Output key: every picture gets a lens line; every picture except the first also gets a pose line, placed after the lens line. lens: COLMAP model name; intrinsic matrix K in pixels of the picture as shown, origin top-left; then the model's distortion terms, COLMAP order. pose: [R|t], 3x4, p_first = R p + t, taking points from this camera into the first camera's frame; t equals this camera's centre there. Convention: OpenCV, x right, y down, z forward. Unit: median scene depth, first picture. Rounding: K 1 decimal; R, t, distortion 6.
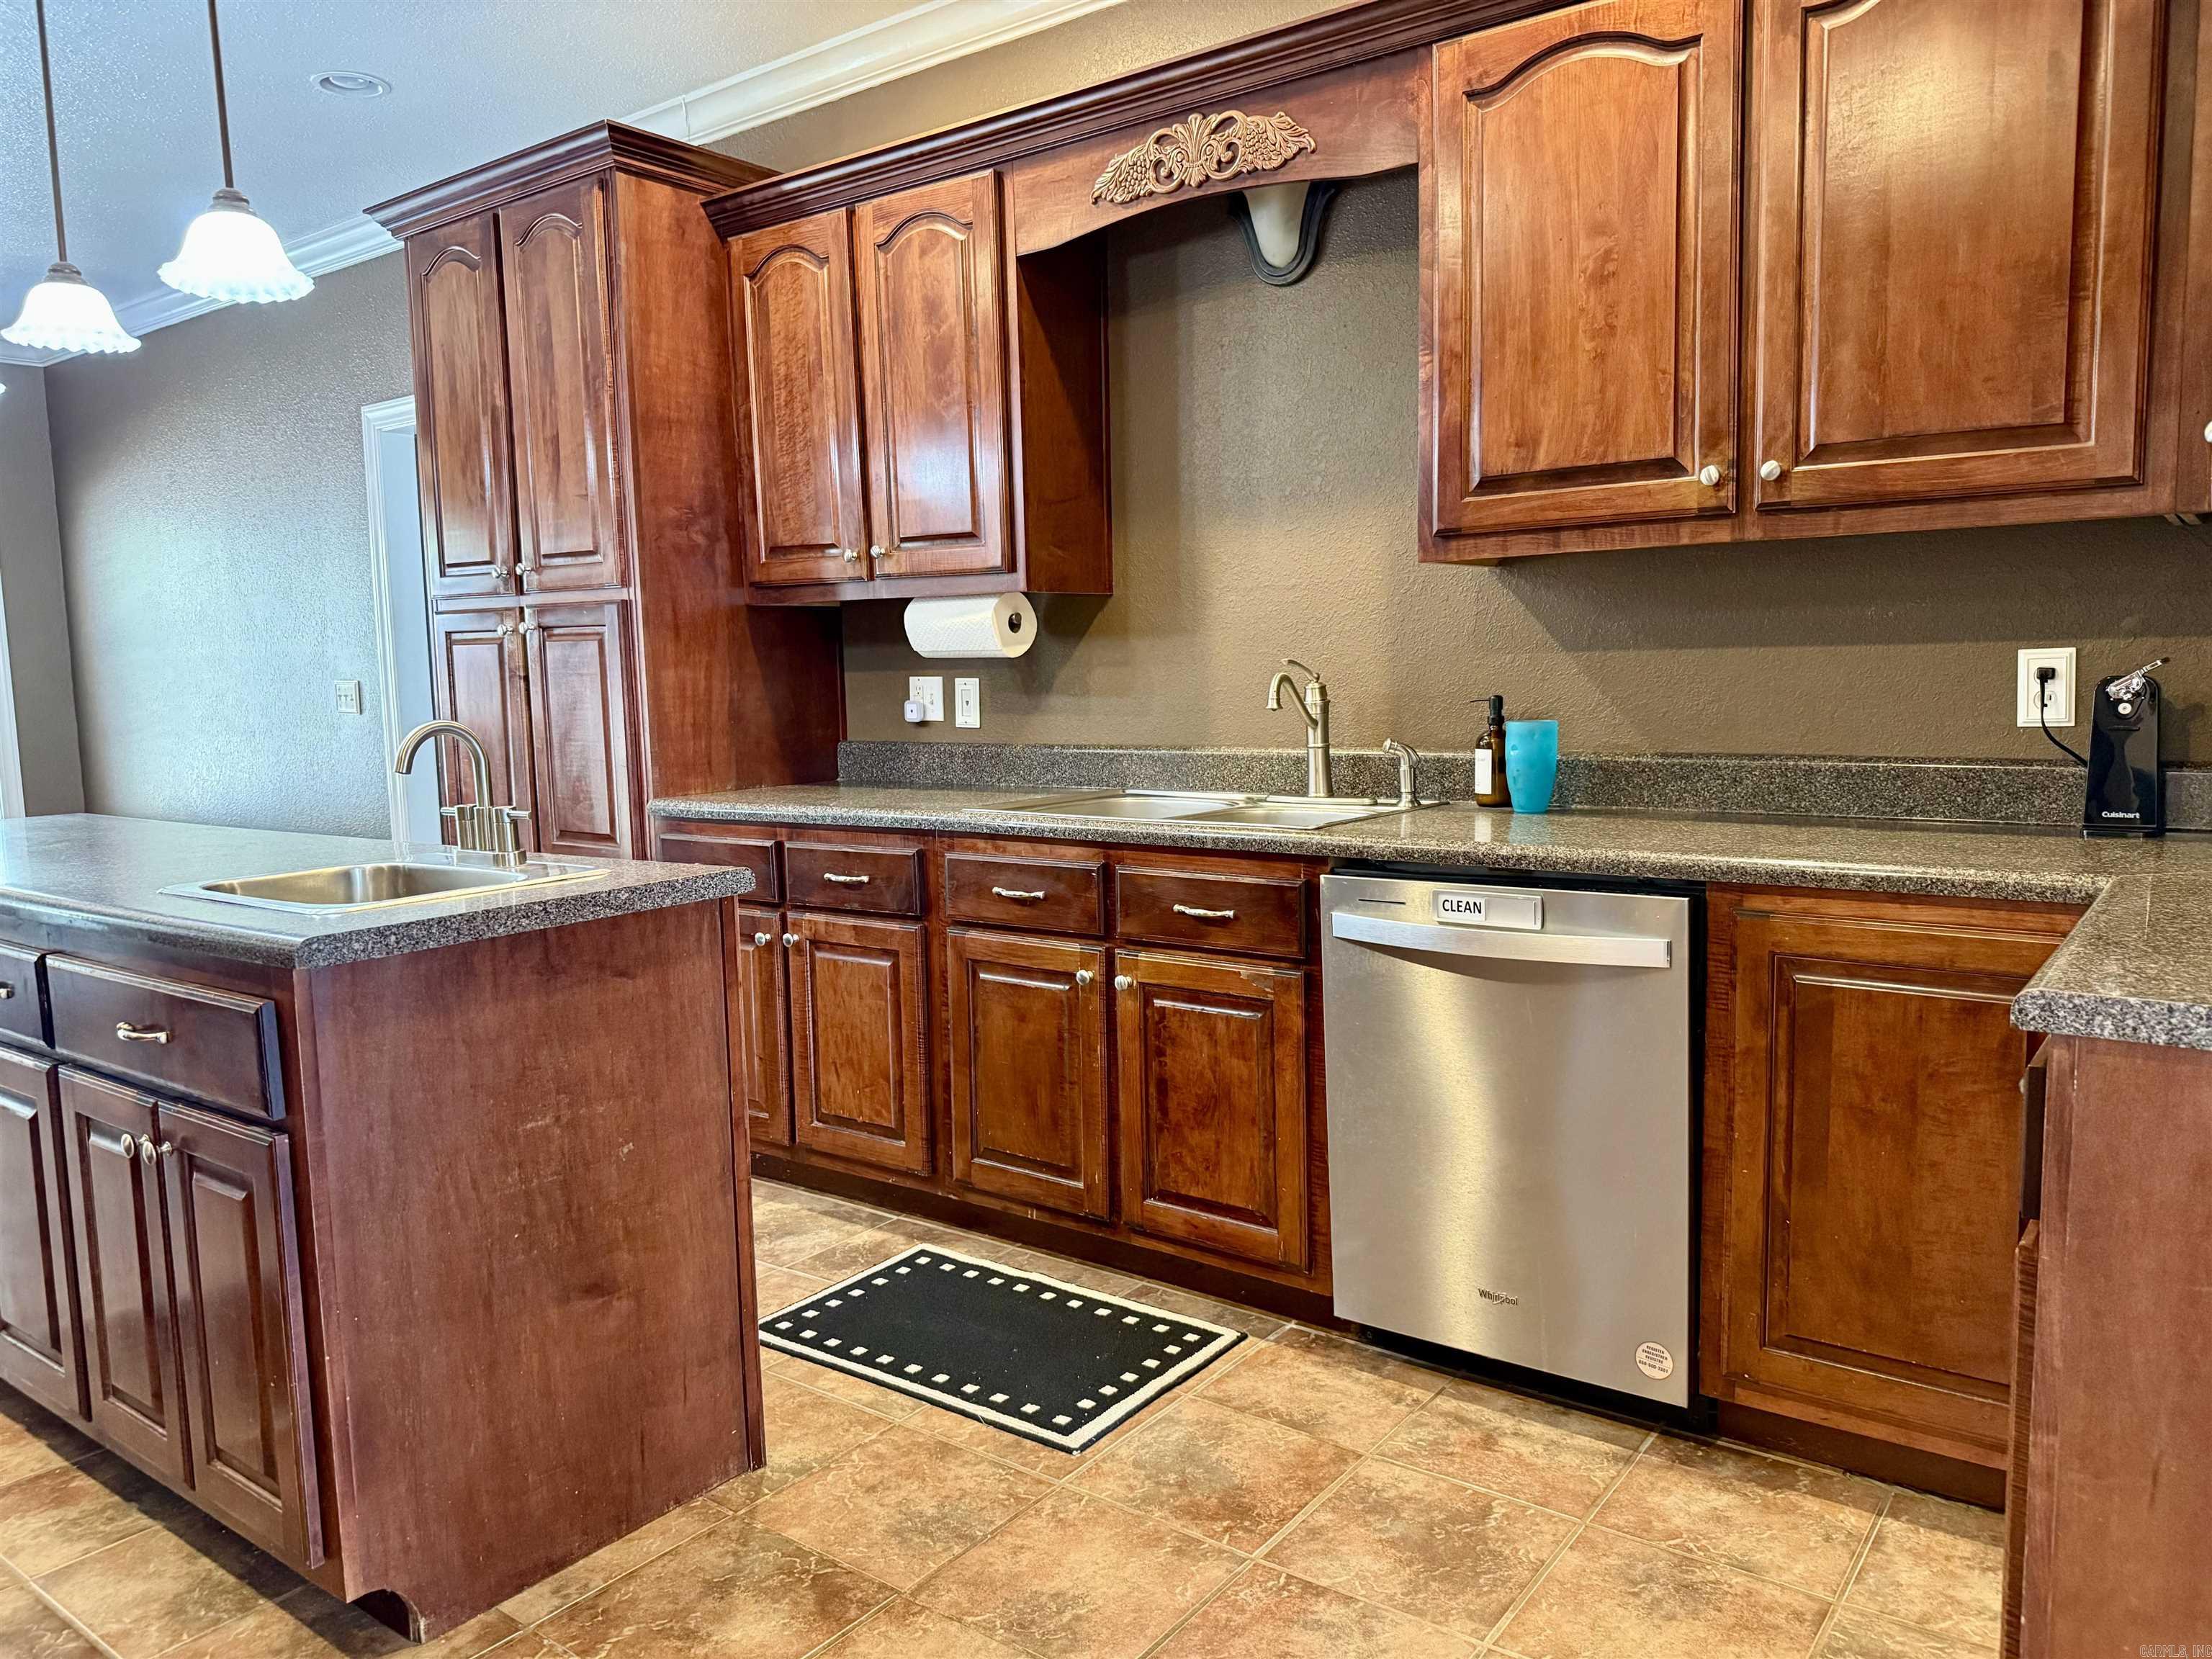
lens RADIAL K [[1551.5, 0, 1108.3], [0, 1551.5, 840.4], [0, 0, 1]] dist [-0.002276, -0.003811]
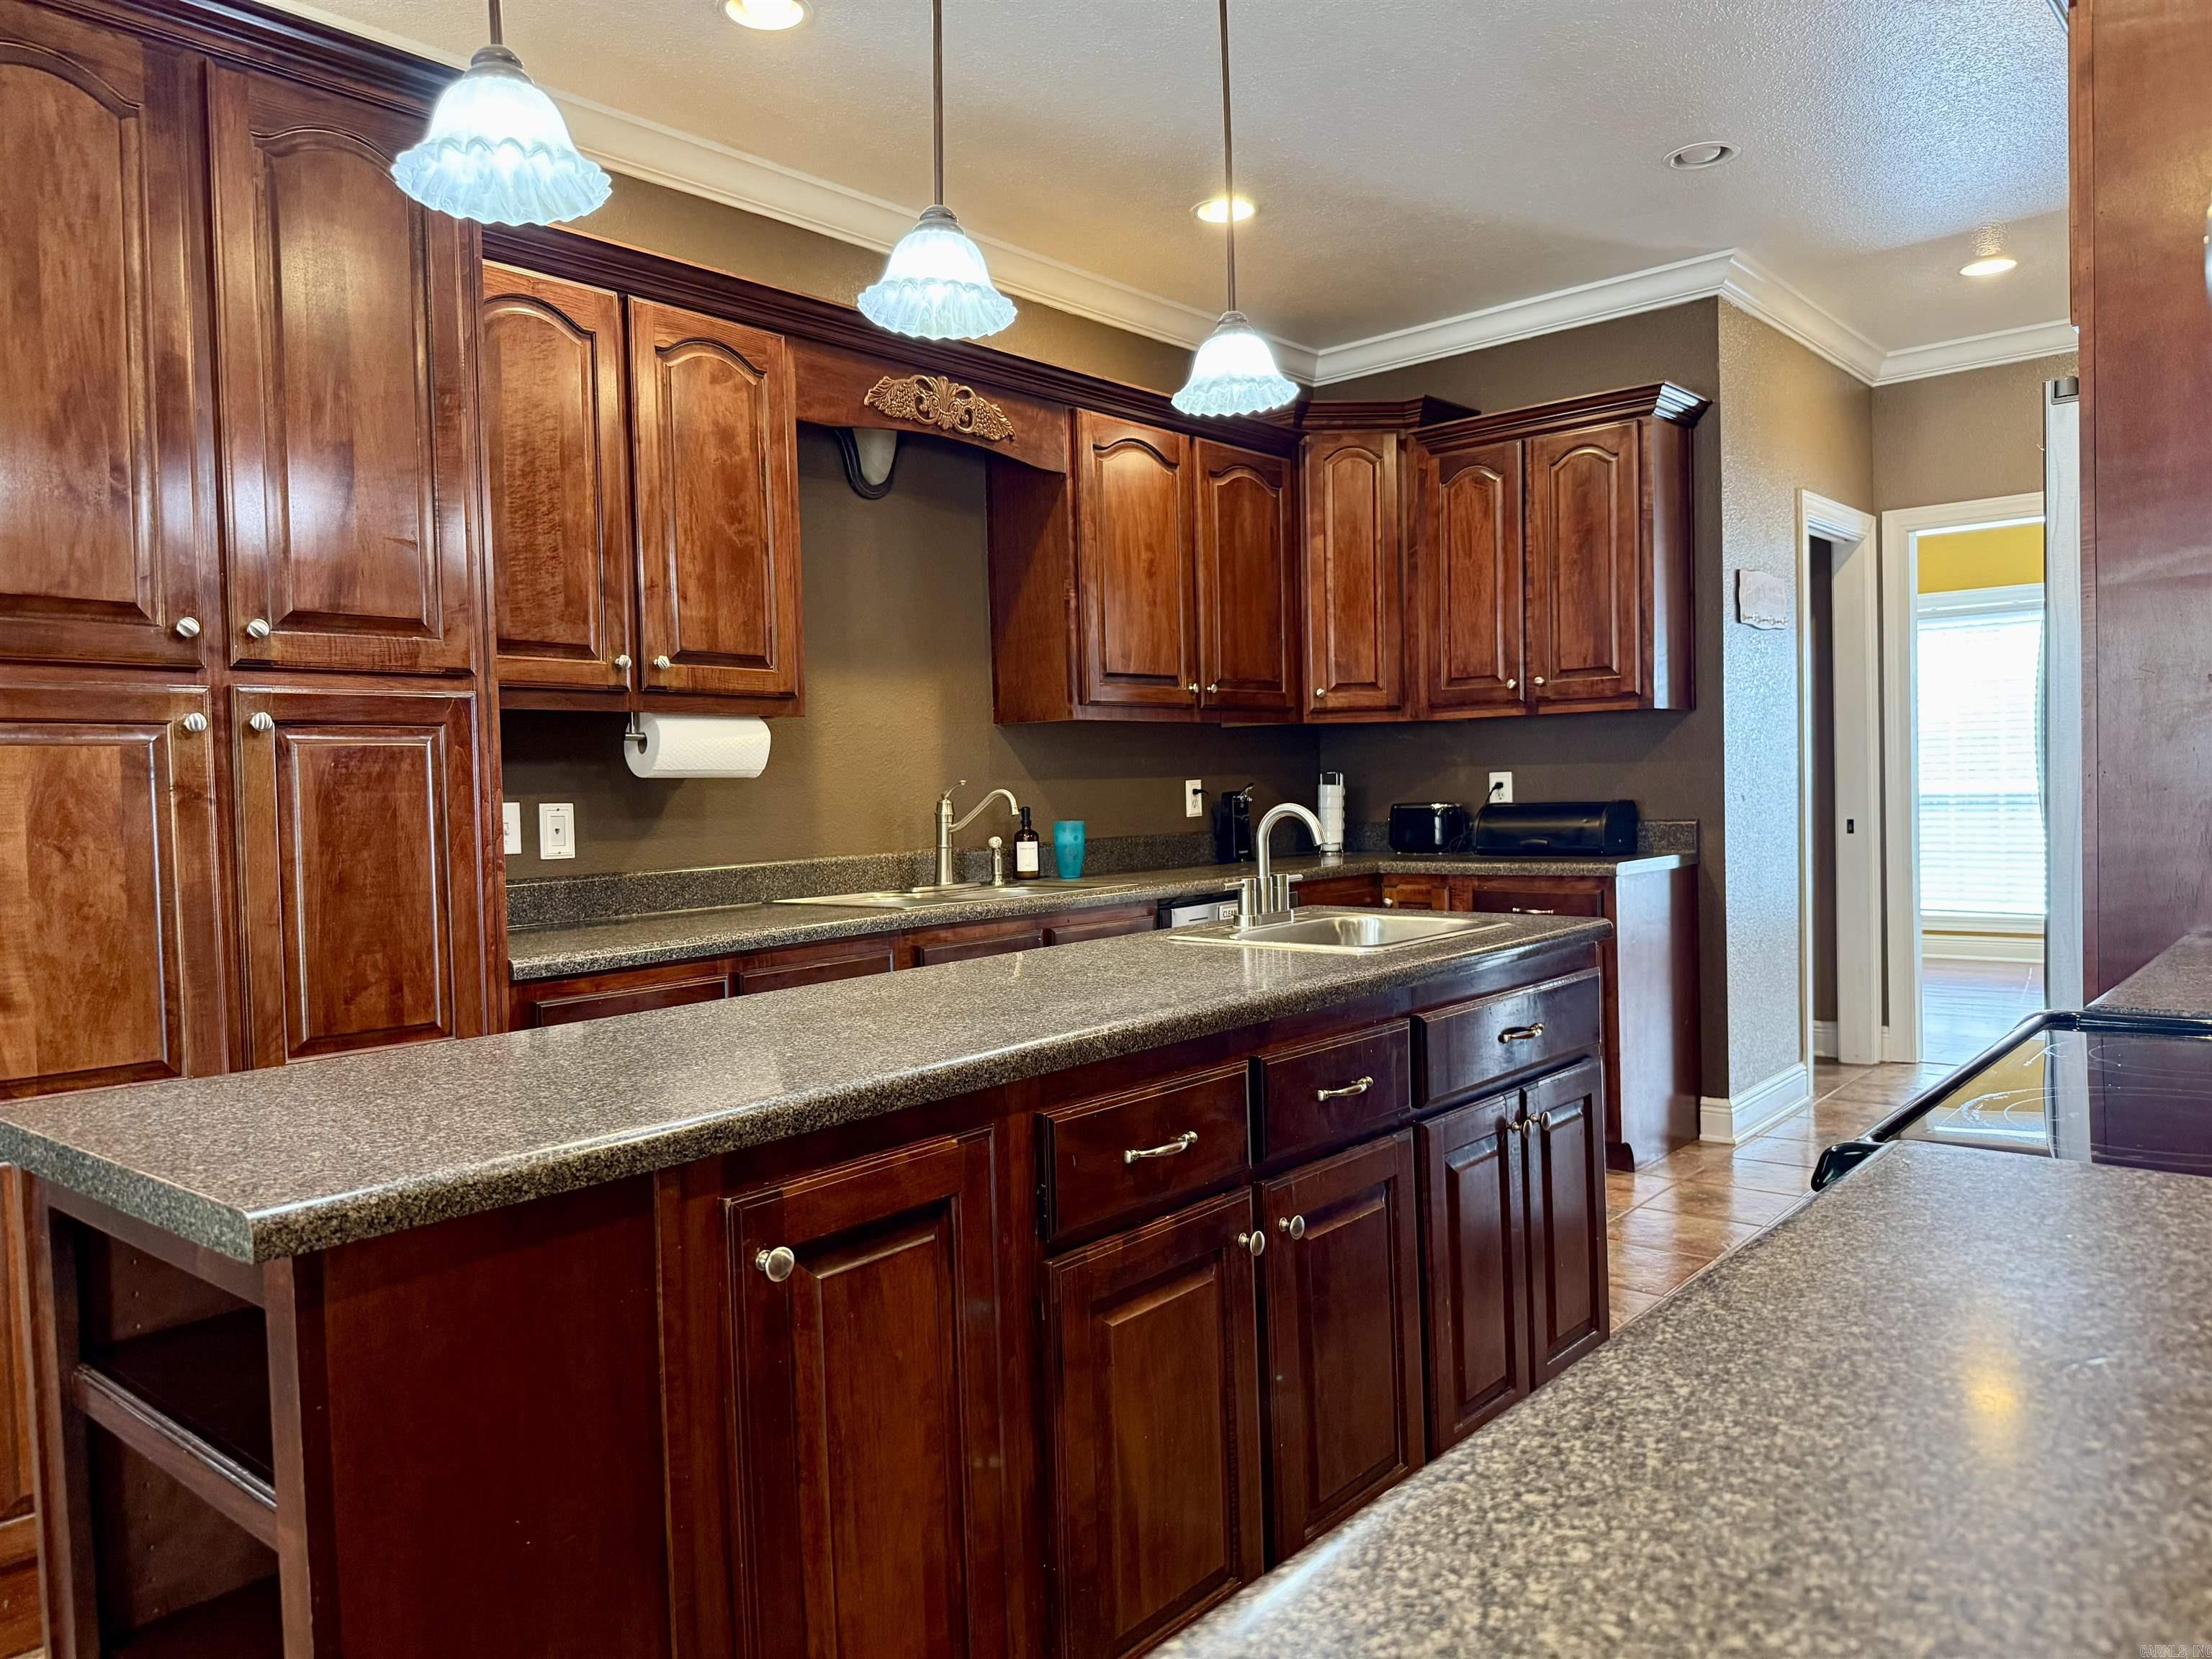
lens RADIAL K [[1551.5, 0, 1107.4], [0, 1551.5, 826.0], [0, 0, 1]] dist [-0.002276, -0.003811]
pose [[0.075430, -0.010028, 0.997101, -1.248917], [0.126974, 0.991906, 0.000370, -0.064515], [-0.989034, 0.126578, 0.076093, 0.791614]]
